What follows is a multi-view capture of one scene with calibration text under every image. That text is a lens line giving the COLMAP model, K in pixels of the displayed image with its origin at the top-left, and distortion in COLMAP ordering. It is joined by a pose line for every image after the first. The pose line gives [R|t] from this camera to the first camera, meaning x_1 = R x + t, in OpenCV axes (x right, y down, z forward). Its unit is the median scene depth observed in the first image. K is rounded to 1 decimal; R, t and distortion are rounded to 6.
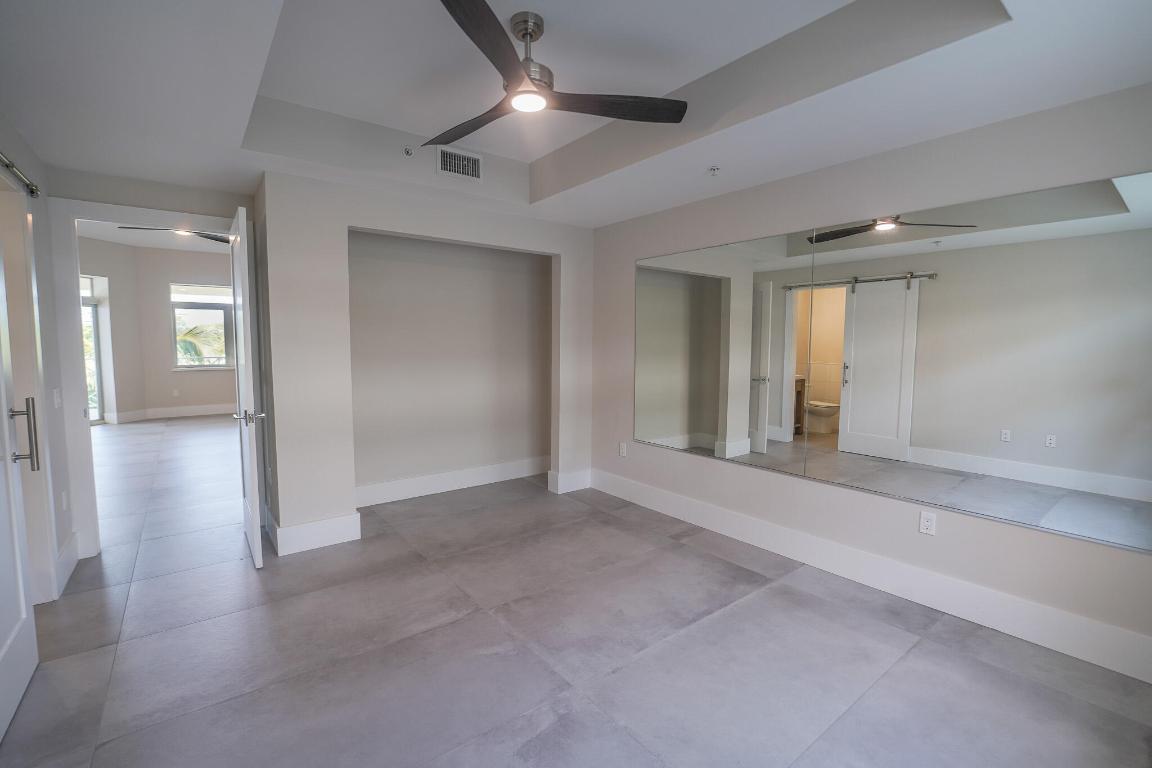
lens RADIAL K [[505.9, 0, 577.4], [0, 505.9, 381.6], [0, 0, 1]] dist [-0.017790, 0.000018]
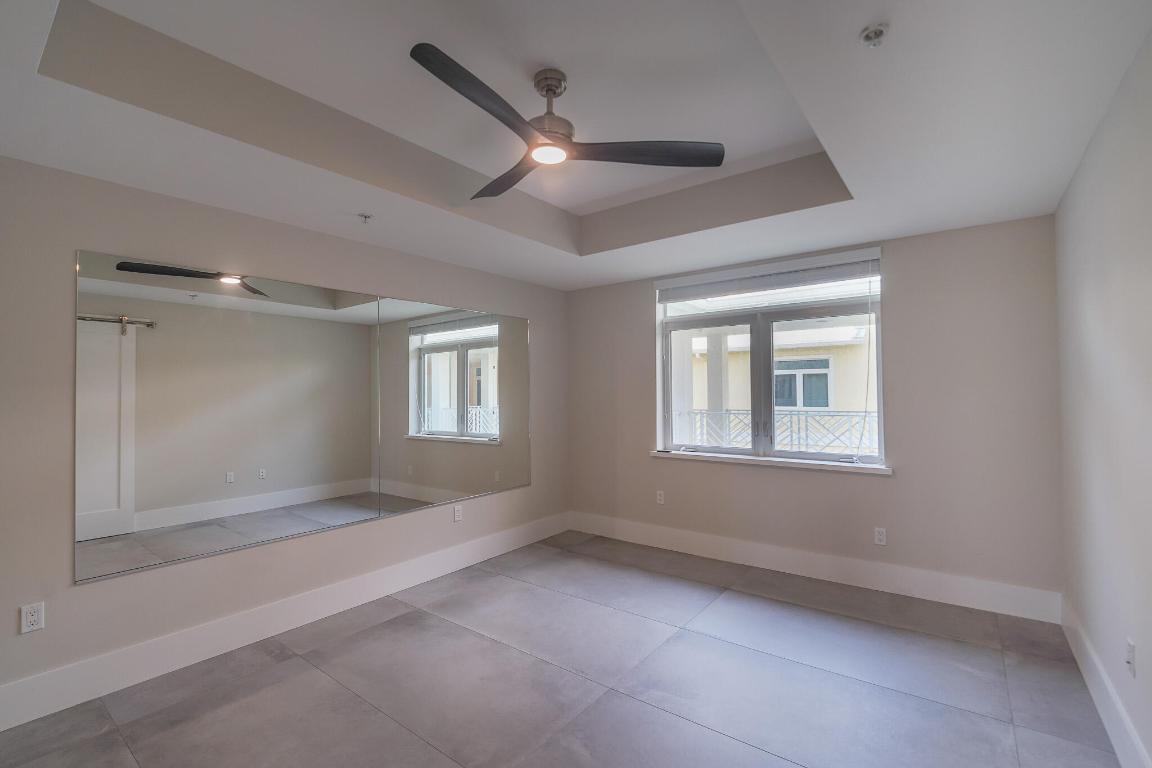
lens RADIAL K [[505.9, 0, 577.4], [0, 505.9, 381.6], [0, 0, 1]] dist [-0.017790, 0.000018]
pose [[-0.254220, 0.019935, 0.966941, -0.628864], [0.080075, 0.996789, 0.000502, -0.062701], [-0.963826, 0.077555, -0.255000, 0.727803]]
